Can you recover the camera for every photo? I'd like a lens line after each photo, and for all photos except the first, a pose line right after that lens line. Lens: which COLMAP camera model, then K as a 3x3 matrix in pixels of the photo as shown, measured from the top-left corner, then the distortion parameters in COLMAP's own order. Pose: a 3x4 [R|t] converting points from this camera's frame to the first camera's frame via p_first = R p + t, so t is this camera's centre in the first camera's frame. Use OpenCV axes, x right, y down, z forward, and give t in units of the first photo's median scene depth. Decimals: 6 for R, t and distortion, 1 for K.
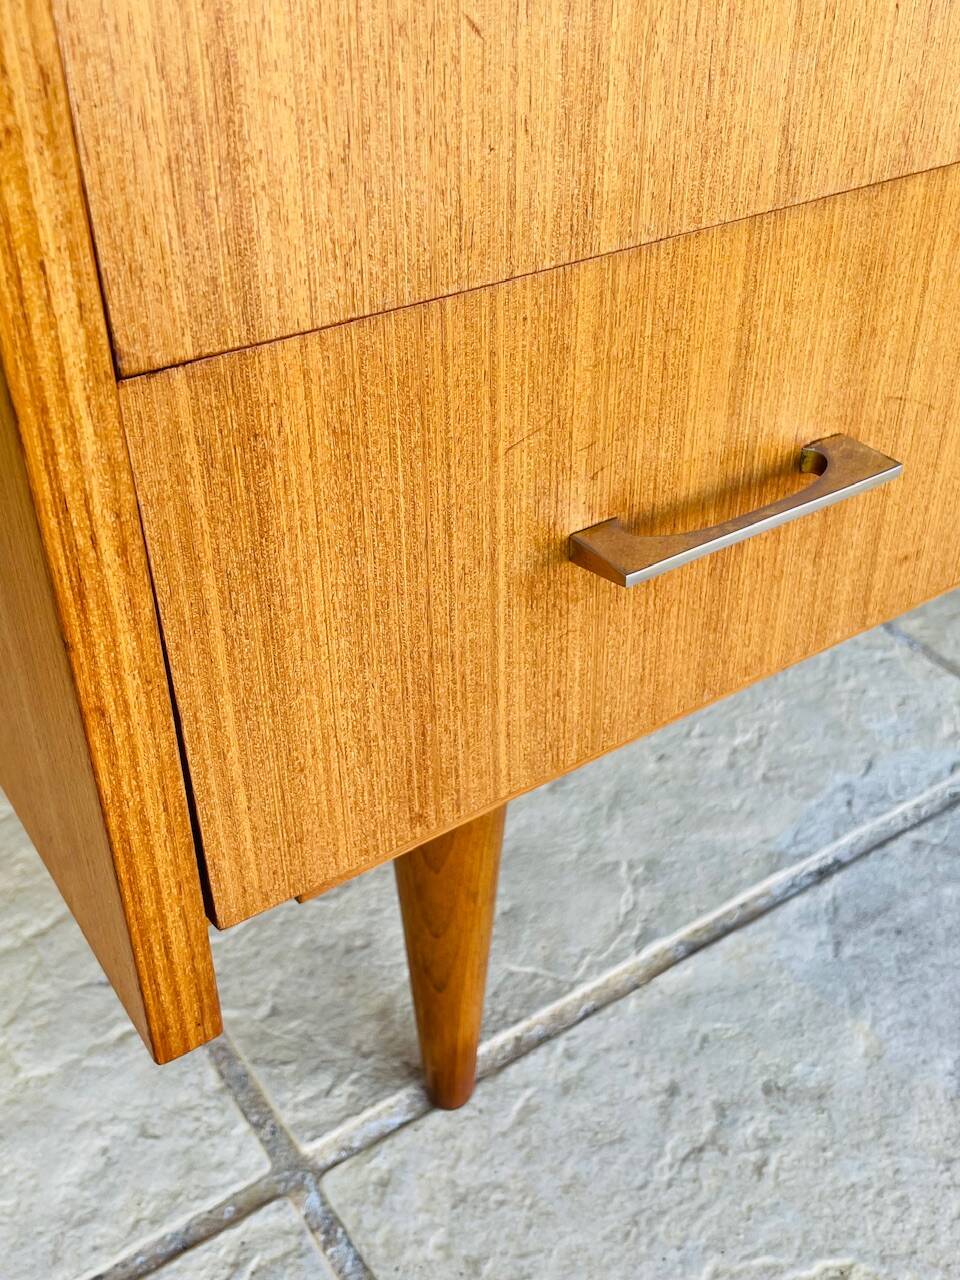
lens RADIAL K [[1341.4, 0, 473.0], [0, 1341.4, 637.9], [0, 0, 1]] dist [0.036326, 0.000000]
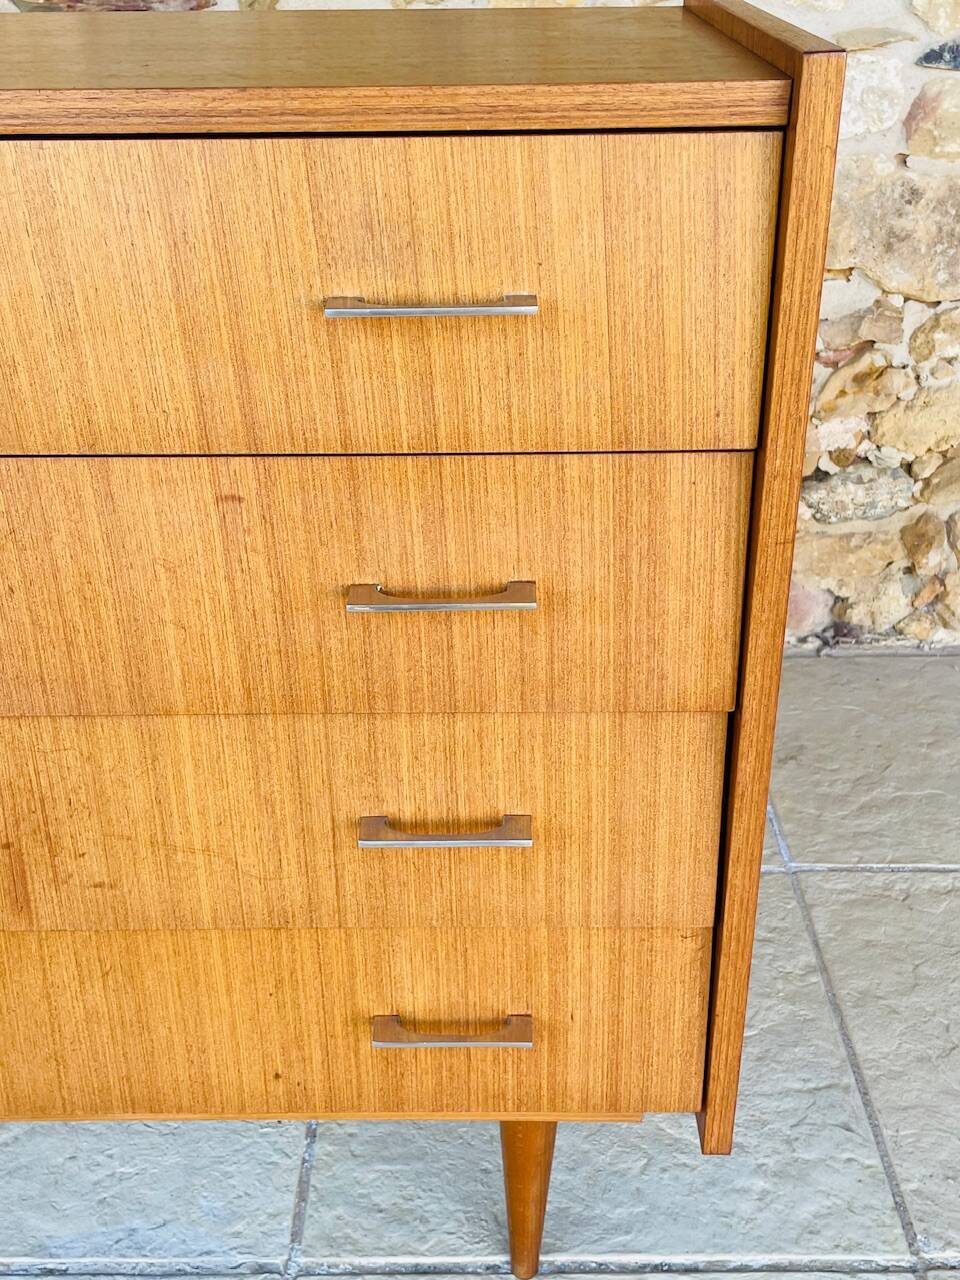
lens RADIAL K [[1389.2, 0, 472.4], [0, 1389.2, 641.6], [0, 0, 1]] dist [0.023993, 0.000000]
pose [[0.819780, 0.249852, -0.515300, 1.599649], [-0.325566, 0.943587, -0.060422, -0.697027], [0.471134, 0.217297, 0.854877, -0.366050]]
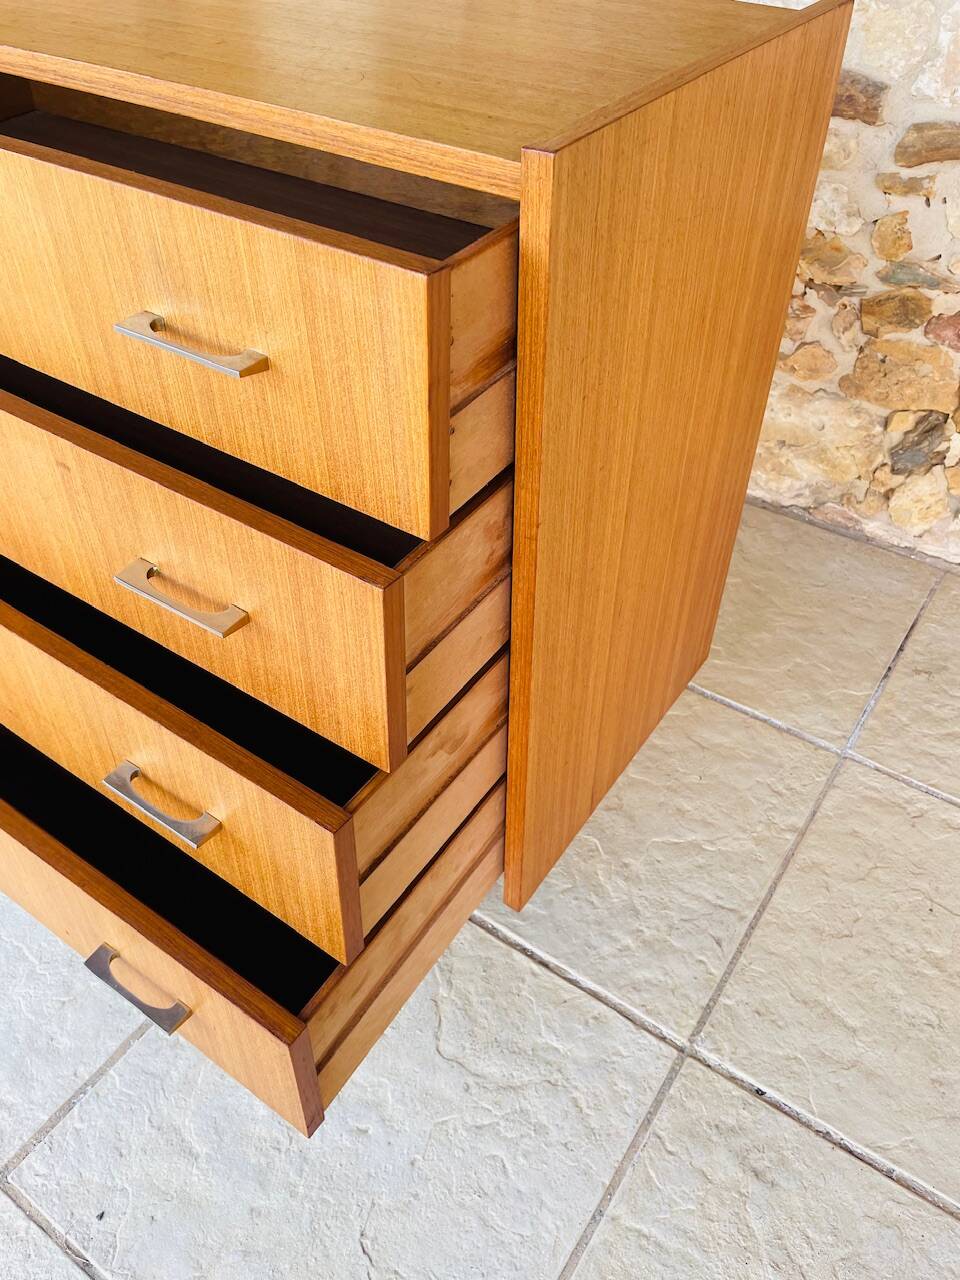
lens RADIAL K [[989.0, 0, 476.0], [0, 989.0, 632.3], [0, 0, 1]] dist [0.070253, -0.103692]
pose [[0.353880, 0.624231, -0.696494, 2.007253], [-0.561504, 0.737344, 0.375549, -1.269490], [0.747985, 0.258185, 0.611440, 0.122947]]
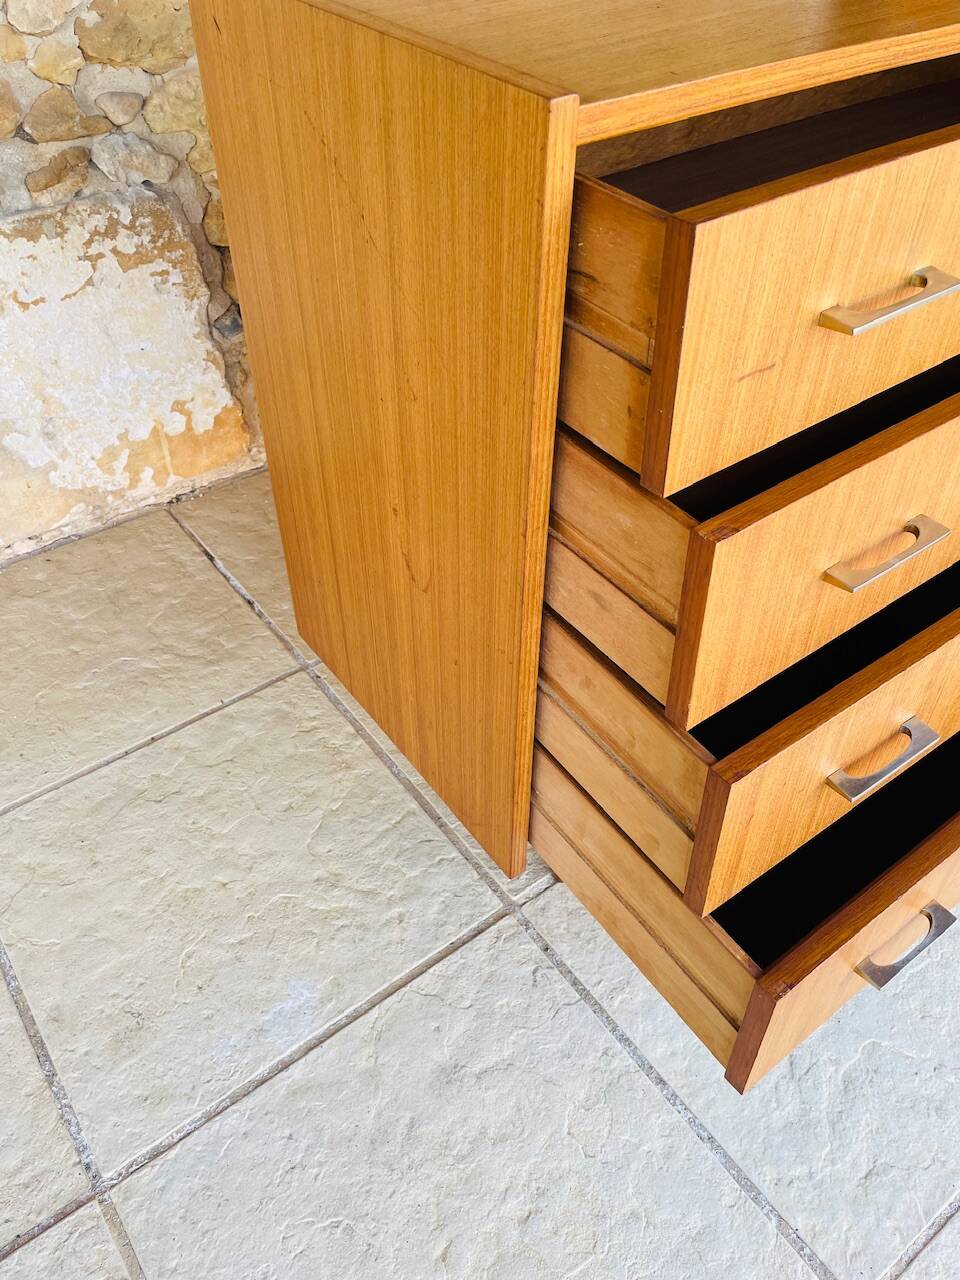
lens RADIAL K [[989.0, 0, 483.4], [0, 989.0, 627.8], [0, 0, 1]] dist [0.070253, -0.103692]
pose [[0.999009, -0.034669, 0.027925, -0.226695], [0.031413, 0.993478, 0.109616, -0.420786], [-0.031543, -0.108630, 0.993582, -1.019614]]
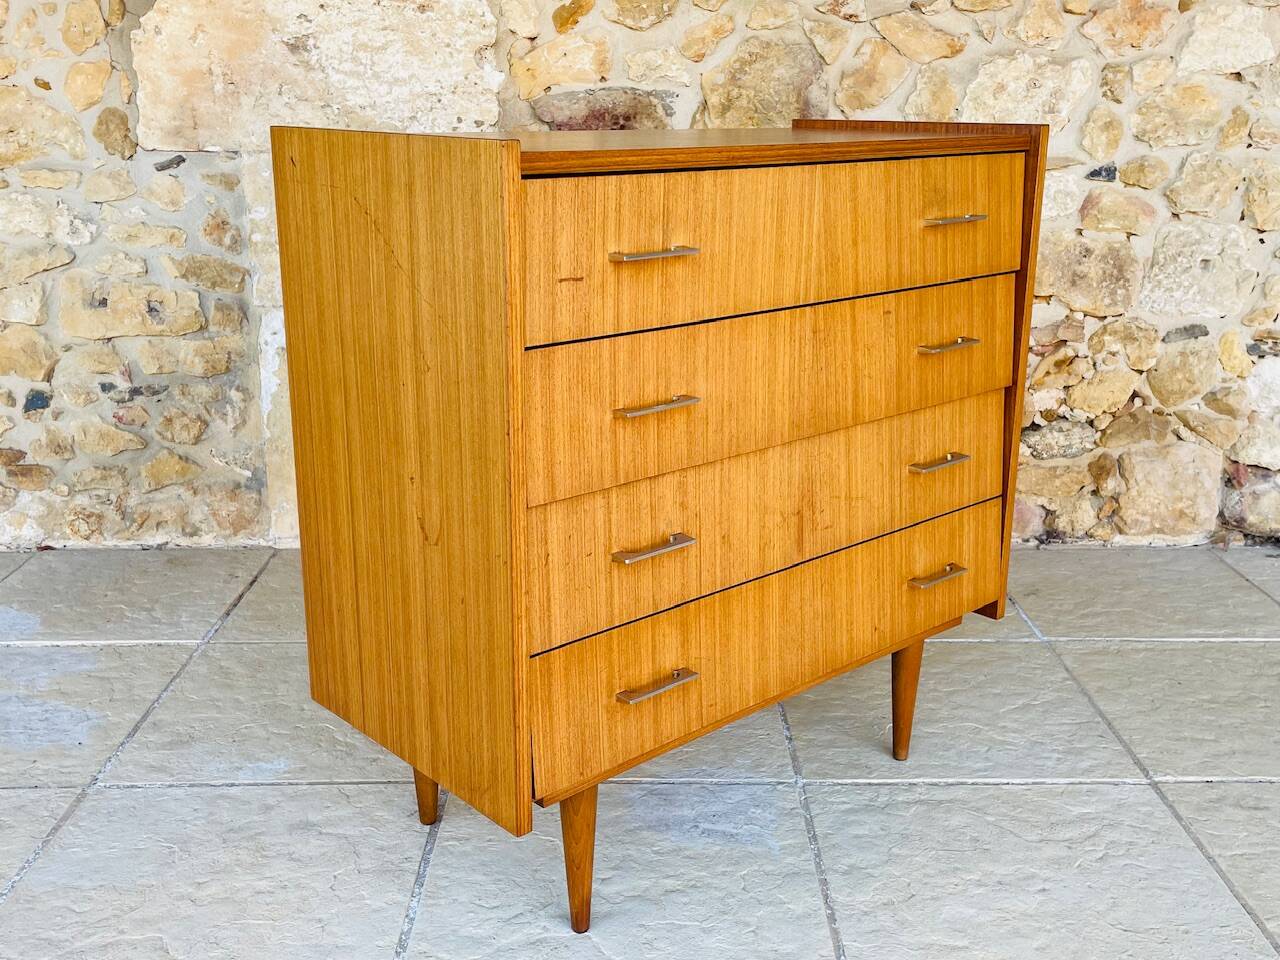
lens RADIAL K [[1341.4, 0, 641.3], [0, 1341.4, 459.0], [0, 0, 1]] dist [0.036326, 0.000000]
pose [[0.828257, 0.138433, -0.542979, 1.986560], [-0.331191, 0.902575, -0.275085, 0.425578], [0.451998, 0.407671, 0.793412, -1.798370]]
